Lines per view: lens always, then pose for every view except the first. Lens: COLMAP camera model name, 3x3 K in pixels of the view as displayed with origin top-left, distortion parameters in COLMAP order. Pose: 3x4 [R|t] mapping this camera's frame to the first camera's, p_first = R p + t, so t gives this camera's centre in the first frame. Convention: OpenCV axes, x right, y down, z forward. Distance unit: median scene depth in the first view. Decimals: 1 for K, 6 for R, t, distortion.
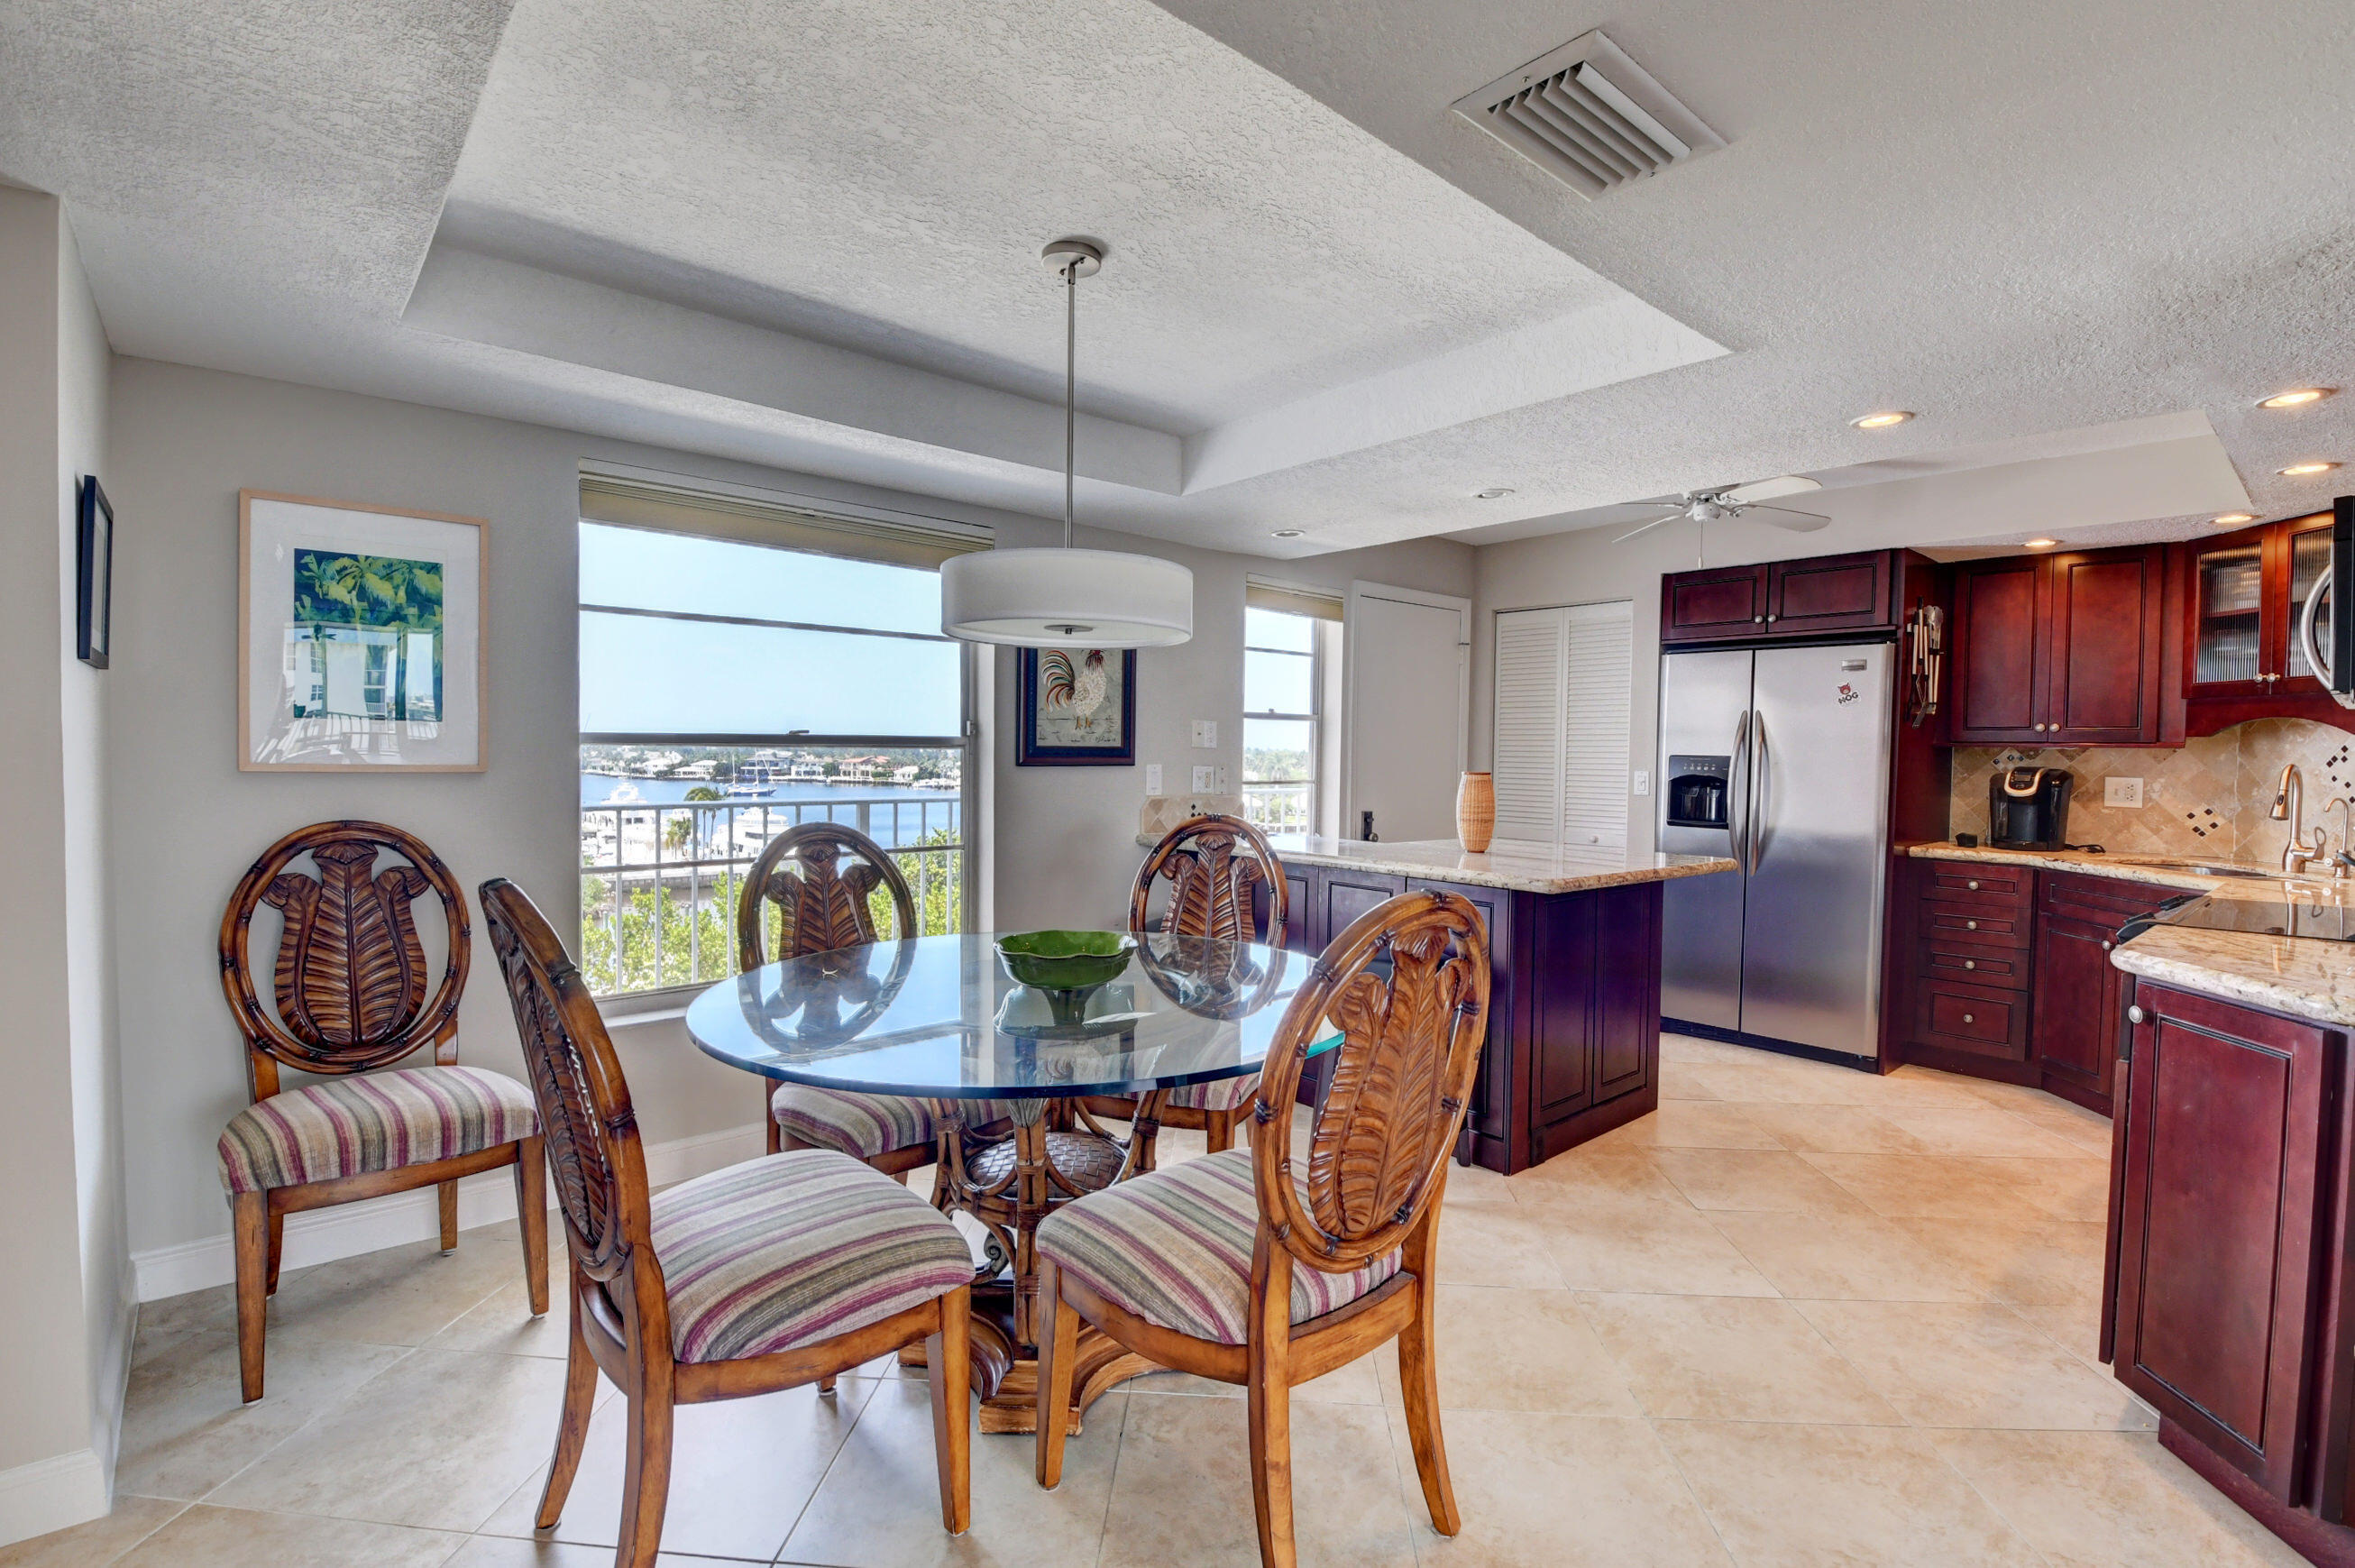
lens RADIAL K [[1066.7, 0, 1166.9], [0, 1066.7, 788.6], [0, 0, 1]] dist [0.000998, -0.023078]
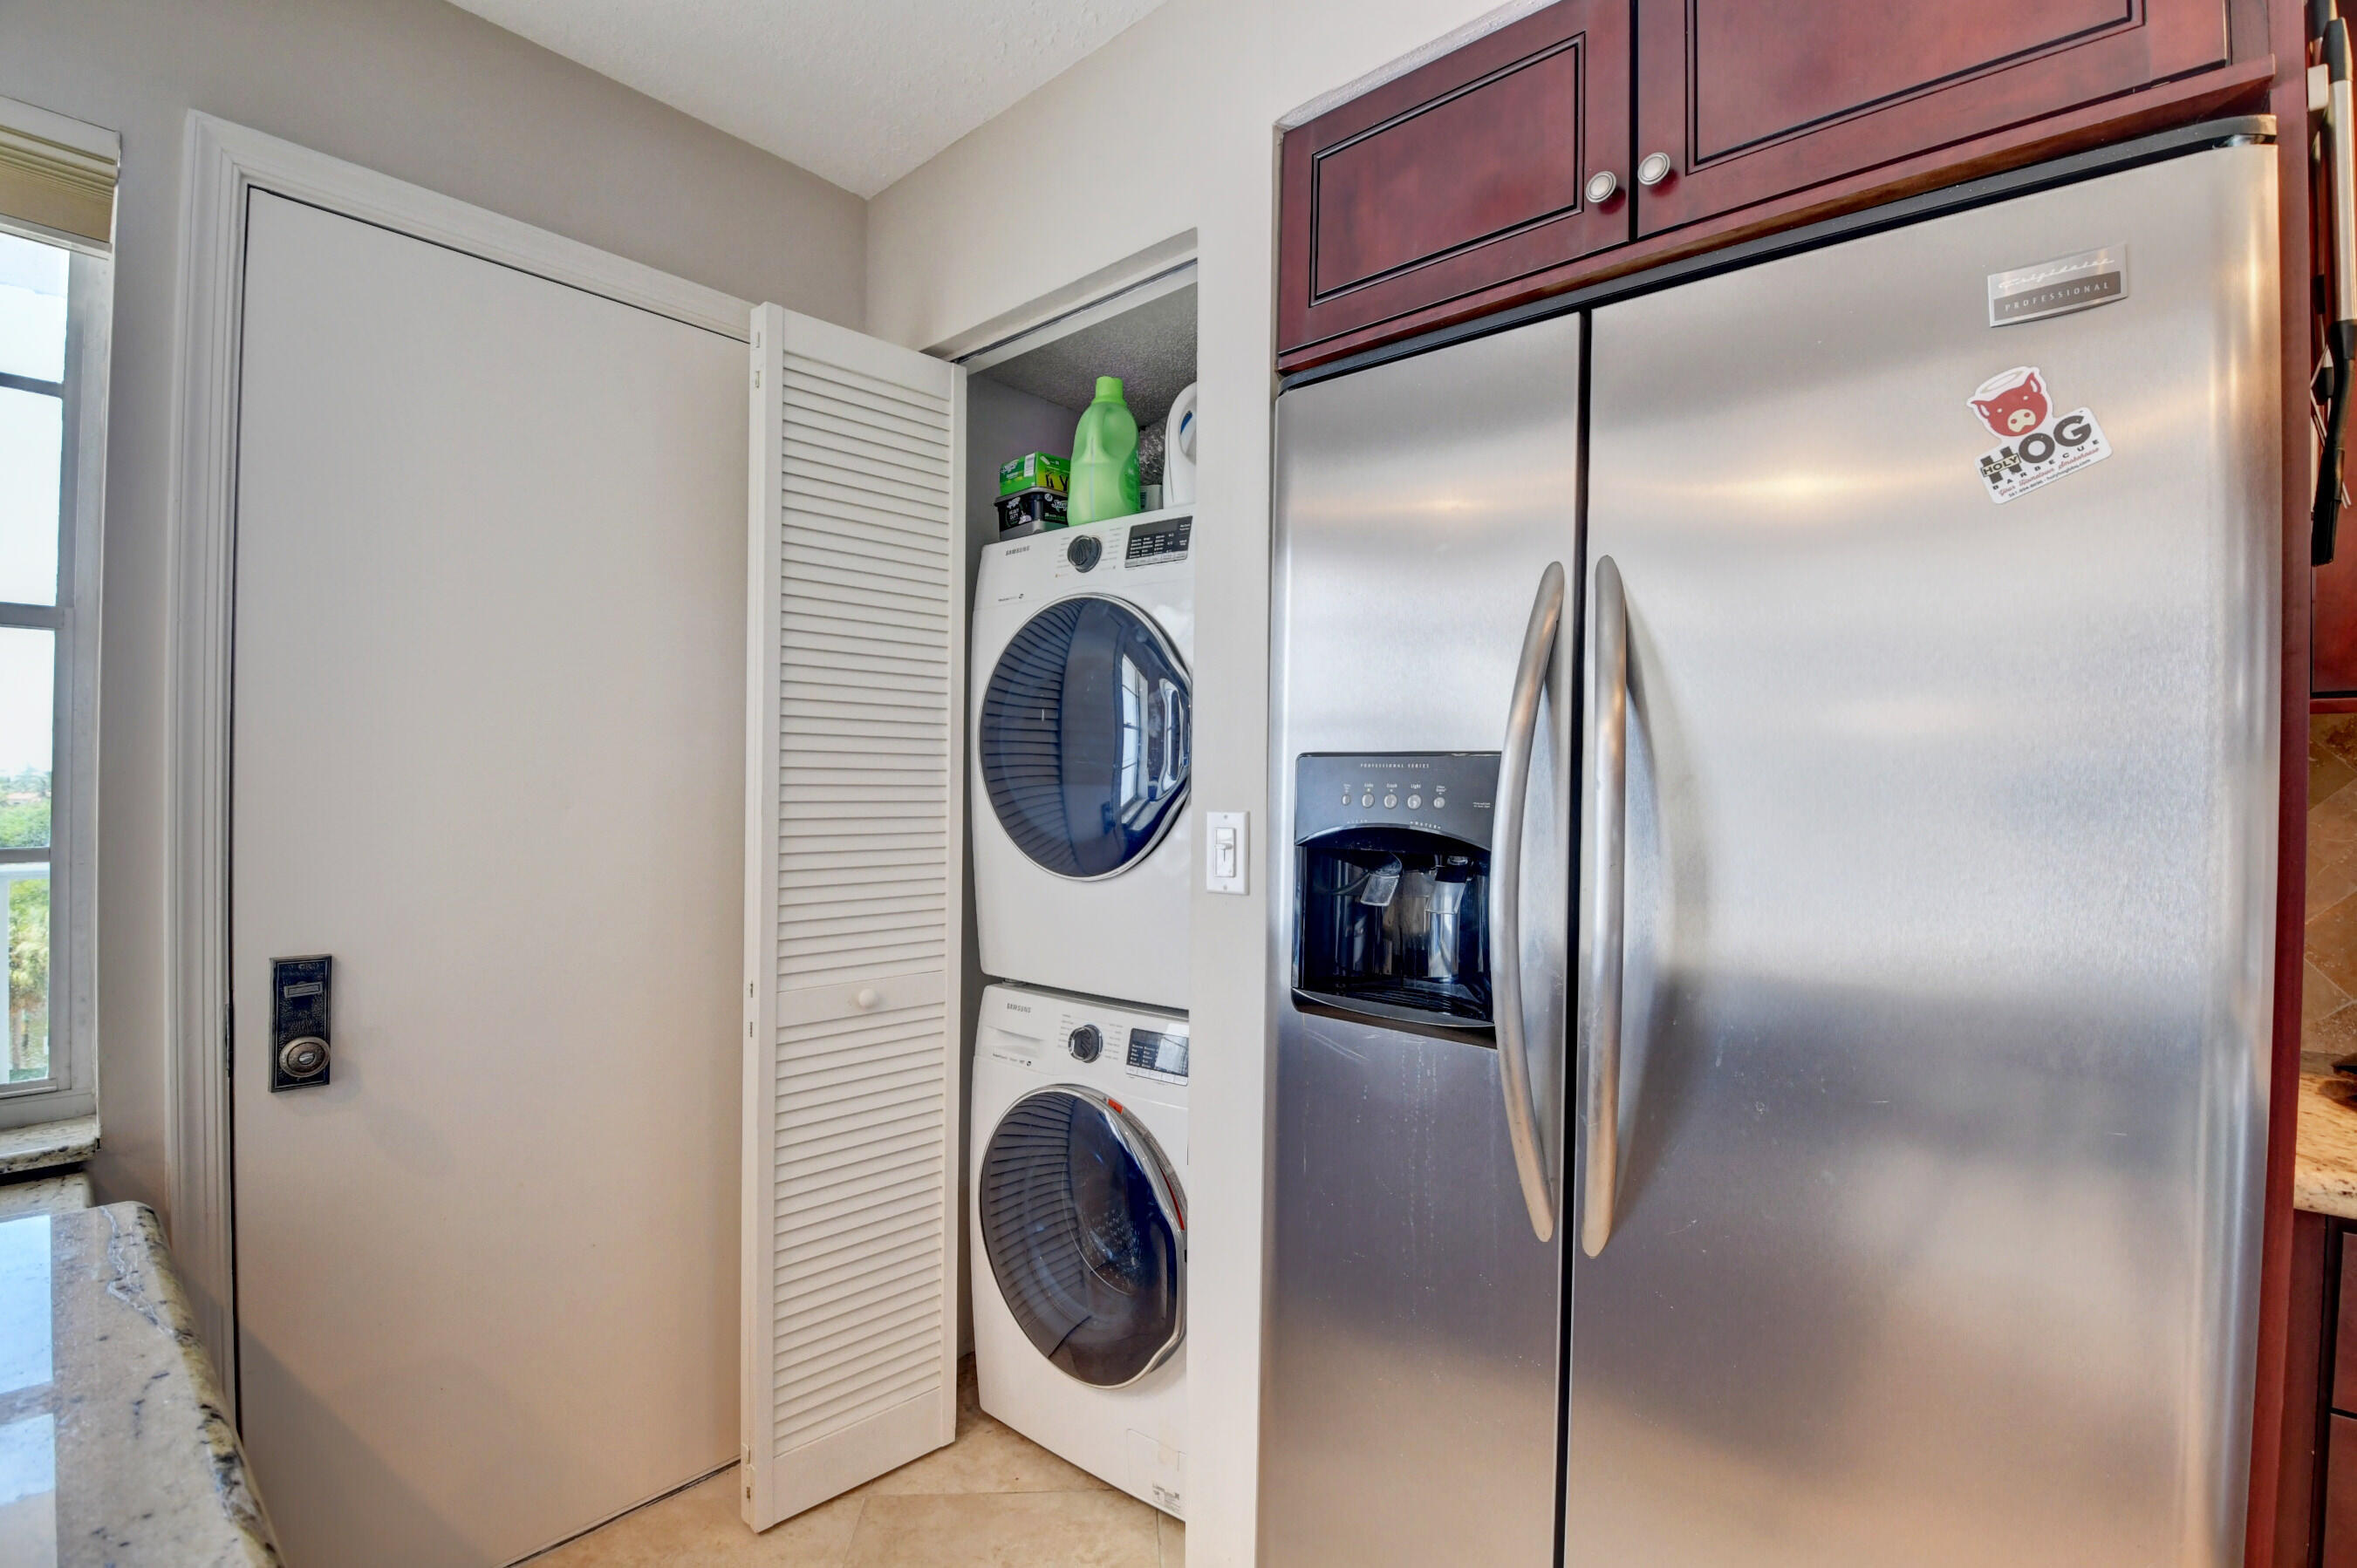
lens RADIAL K [[1055.0, 0, 1158.4], [0, 1055.0, 790.1], [0, 0, 1]] dist [0.001810, -0.015003]
pose [[0.992126, -0.000309, 0.125242, 0.467473], [0.003625, 0.999649, -0.026248, -0.016964], [-0.125190, 0.026495, 0.991779, 0.854256]]
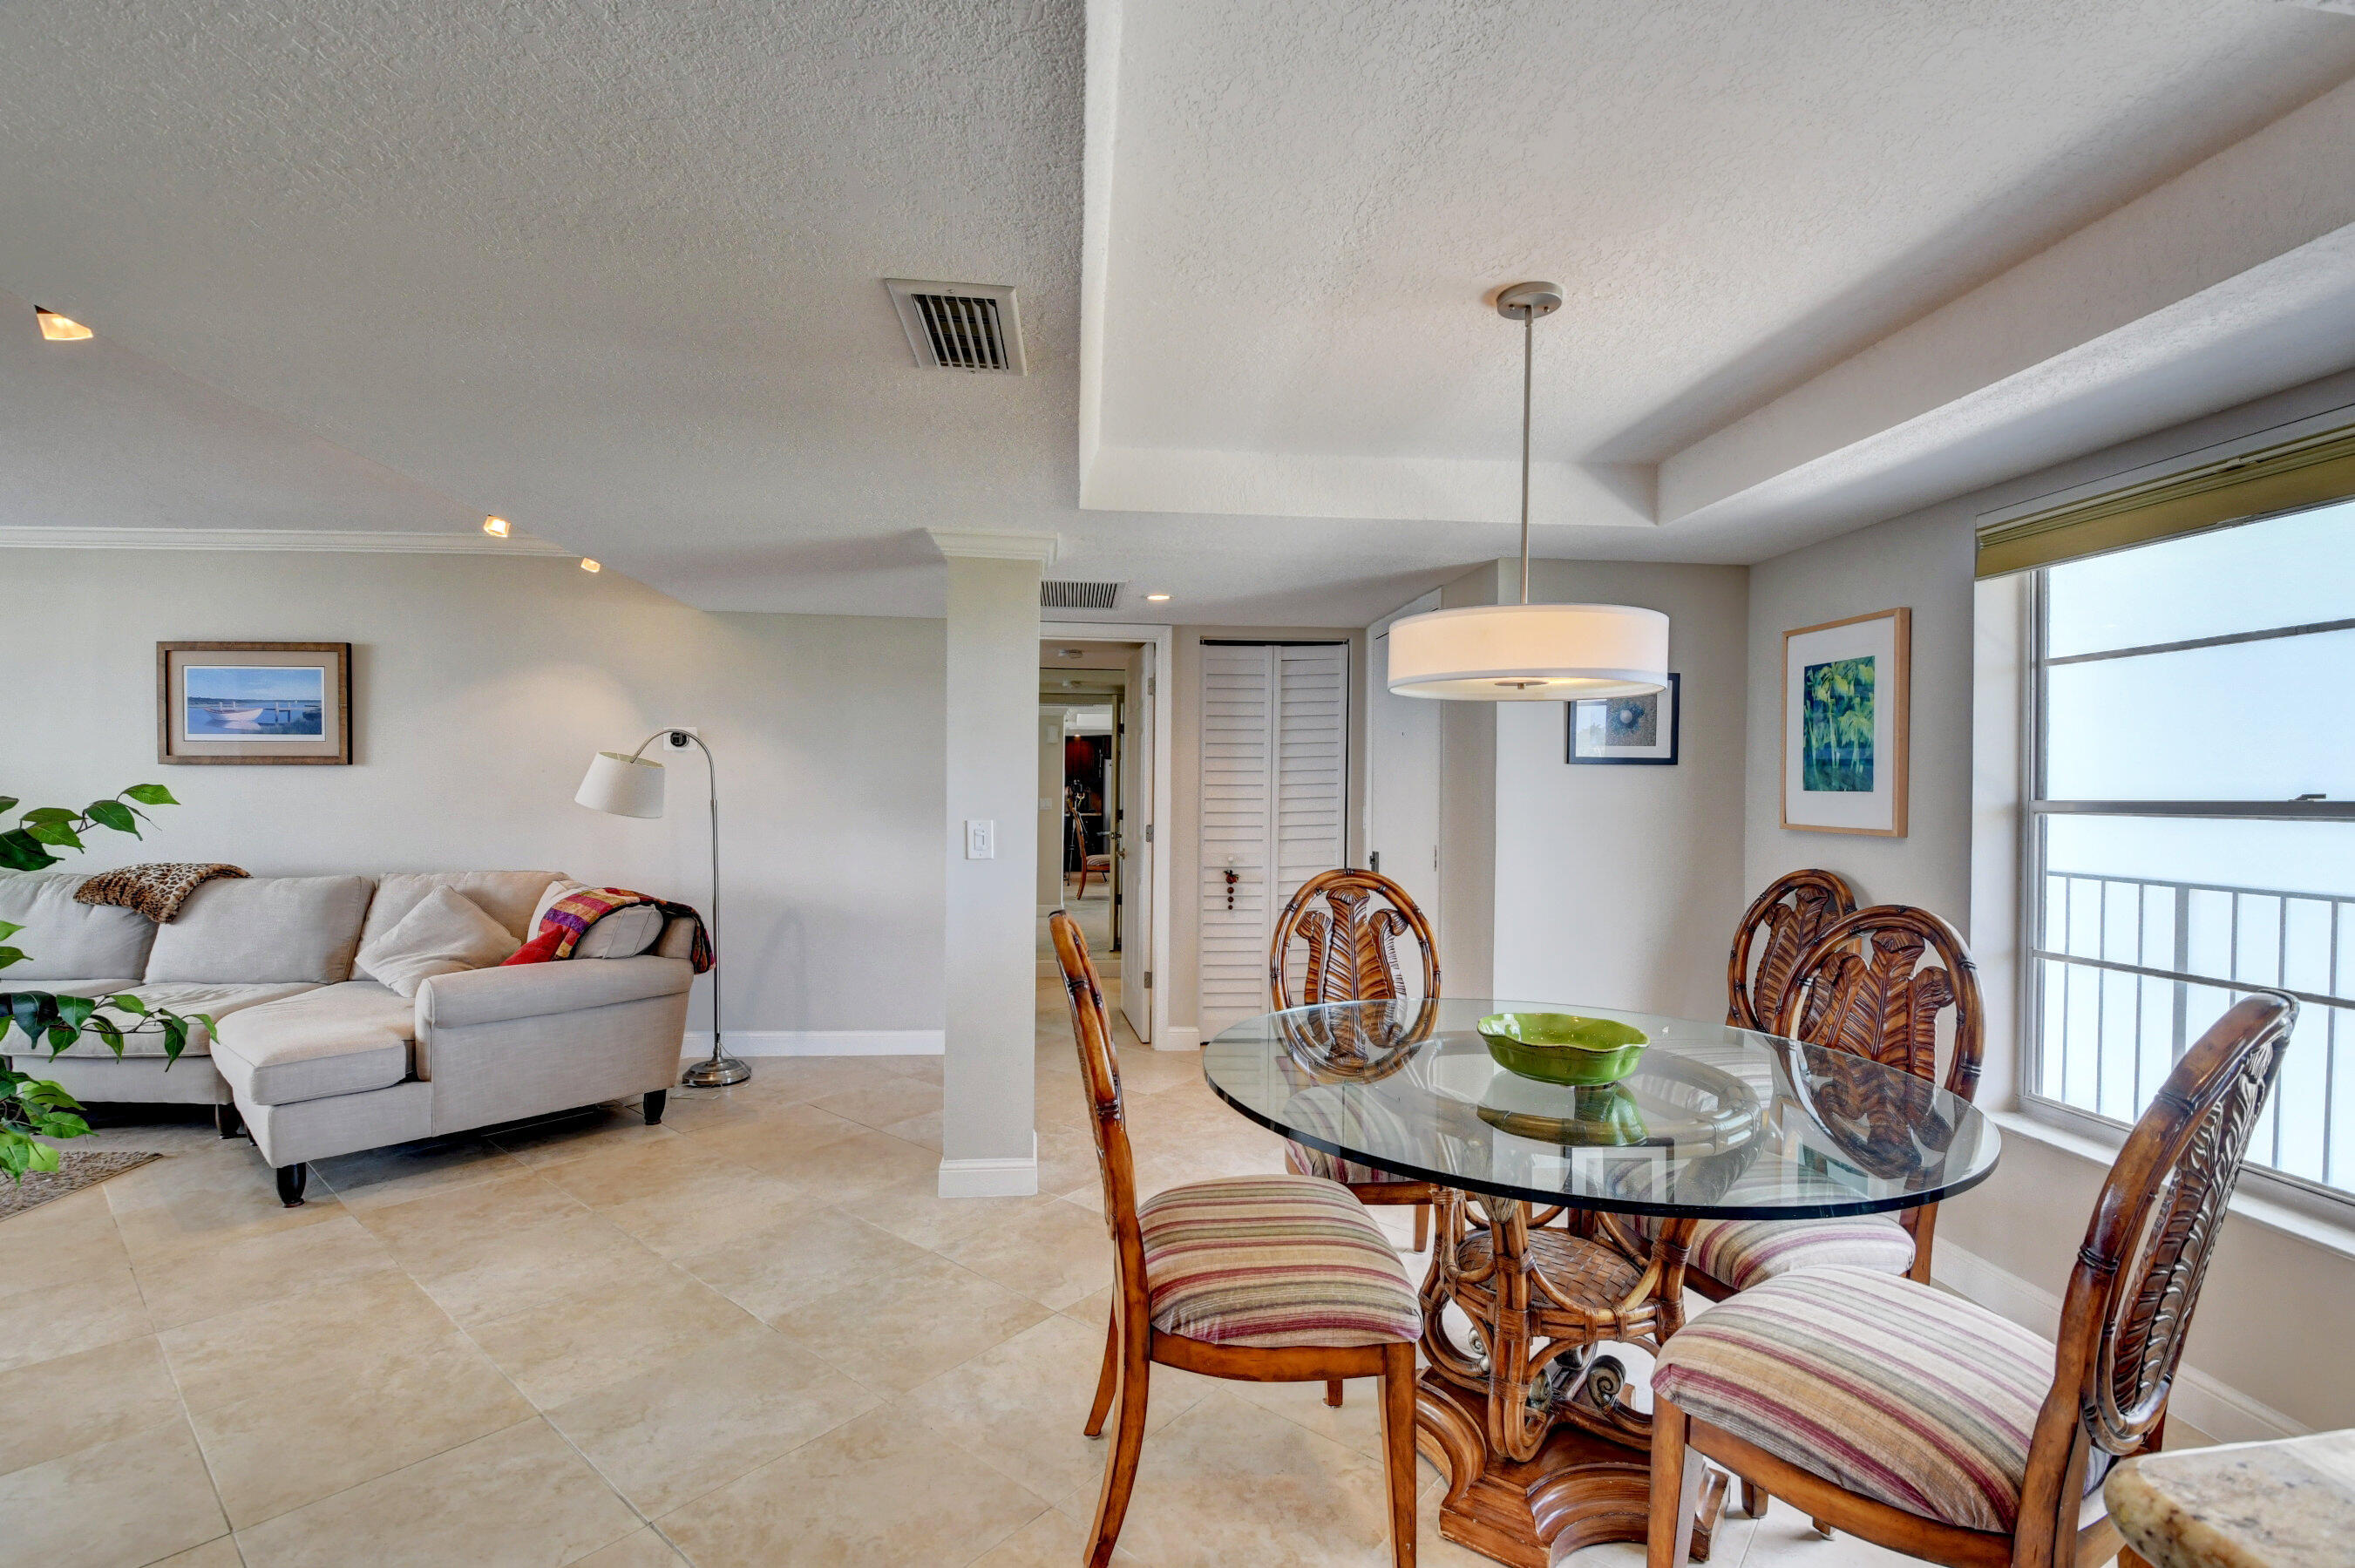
lens RADIAL K [[1031.3, 0, 1174.6], [0, 1031.3, 783.9], [0, 0, 1]] dist [0.001823, -0.018279]
pose [[-0.573187, -0.024203, -0.819067, 0.437062], [-0.048578, 0.998809, 0.004481, -0.026602], [0.817983, 0.042357, -0.573681, 0.672159]]
